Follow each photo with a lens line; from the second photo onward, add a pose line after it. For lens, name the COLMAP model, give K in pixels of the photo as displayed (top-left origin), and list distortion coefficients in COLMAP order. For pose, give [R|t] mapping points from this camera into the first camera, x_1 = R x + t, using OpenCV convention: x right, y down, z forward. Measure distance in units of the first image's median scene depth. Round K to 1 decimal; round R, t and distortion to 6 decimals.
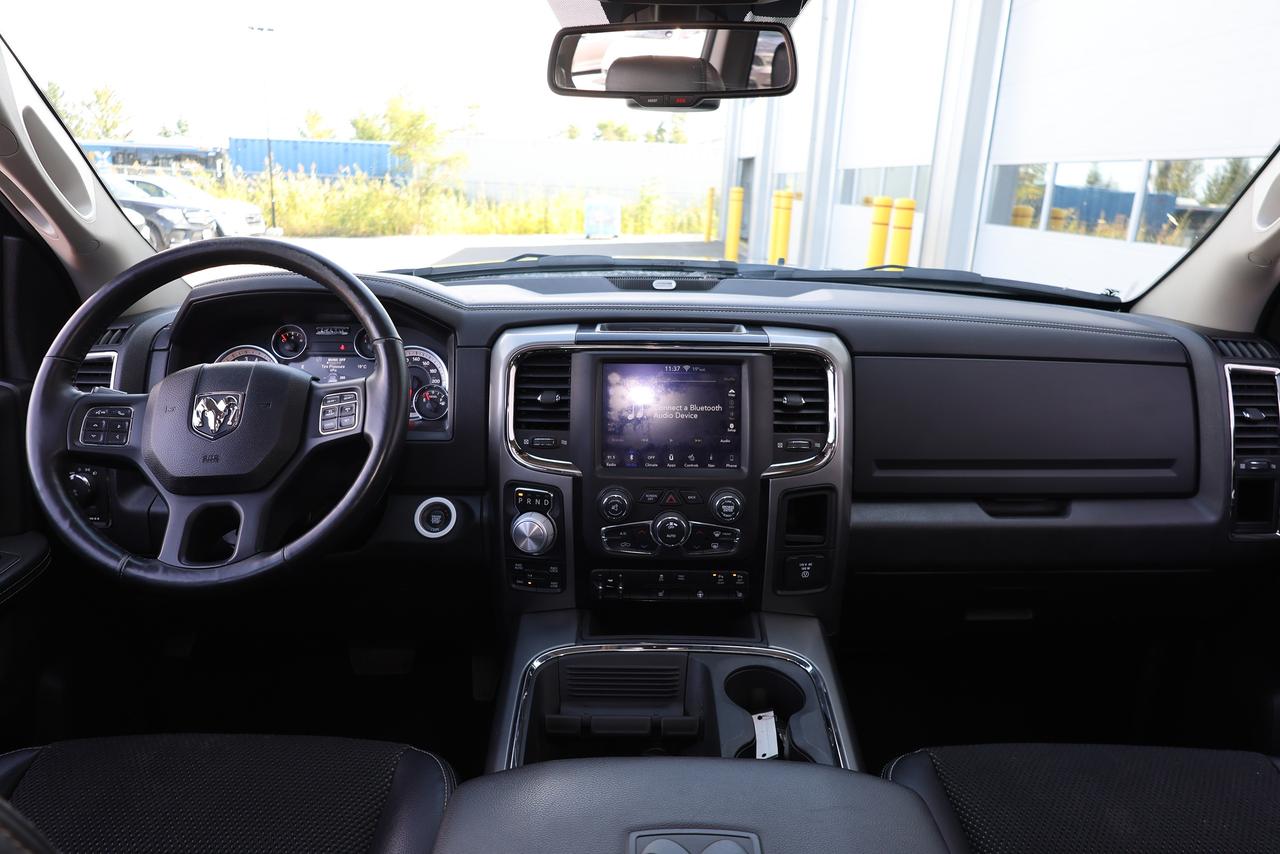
lens RADIAL K [[891.6, 0, 640.0], [0, 891.6, 427.0], [0, 0, 1]] dist [-0.003676, 0.004729]
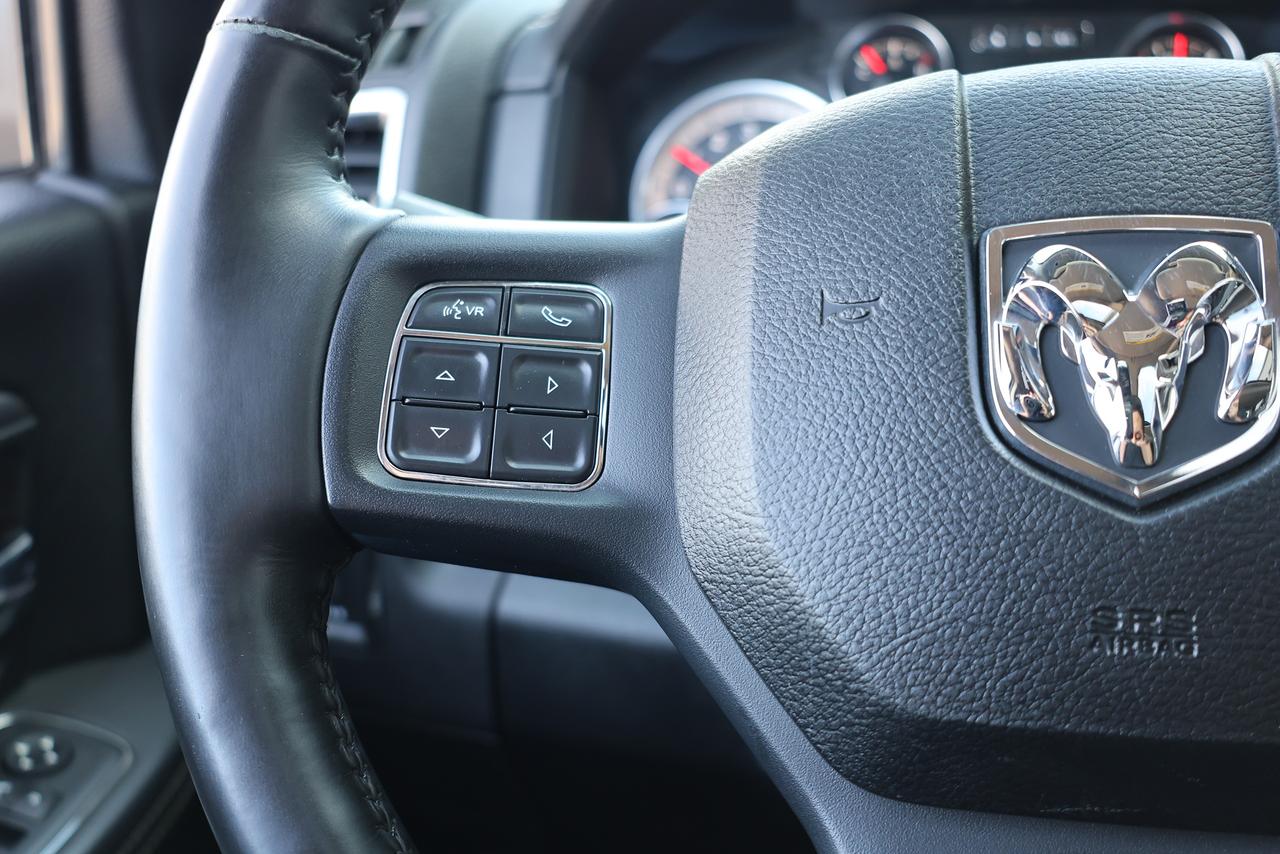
lens RADIAL K [[1248.6, 0, 640.0], [0, 1248.6, 427.0], [0, 0, 1]] dist [0.008581, 0.103475]
pose [[0.971195, 0.047250, -0.233555, -0.501924], [-0.023383, 0.994310, 0.103923, -0.020569], [0.237136, -0.095468, 0.966774, 0.738199]]
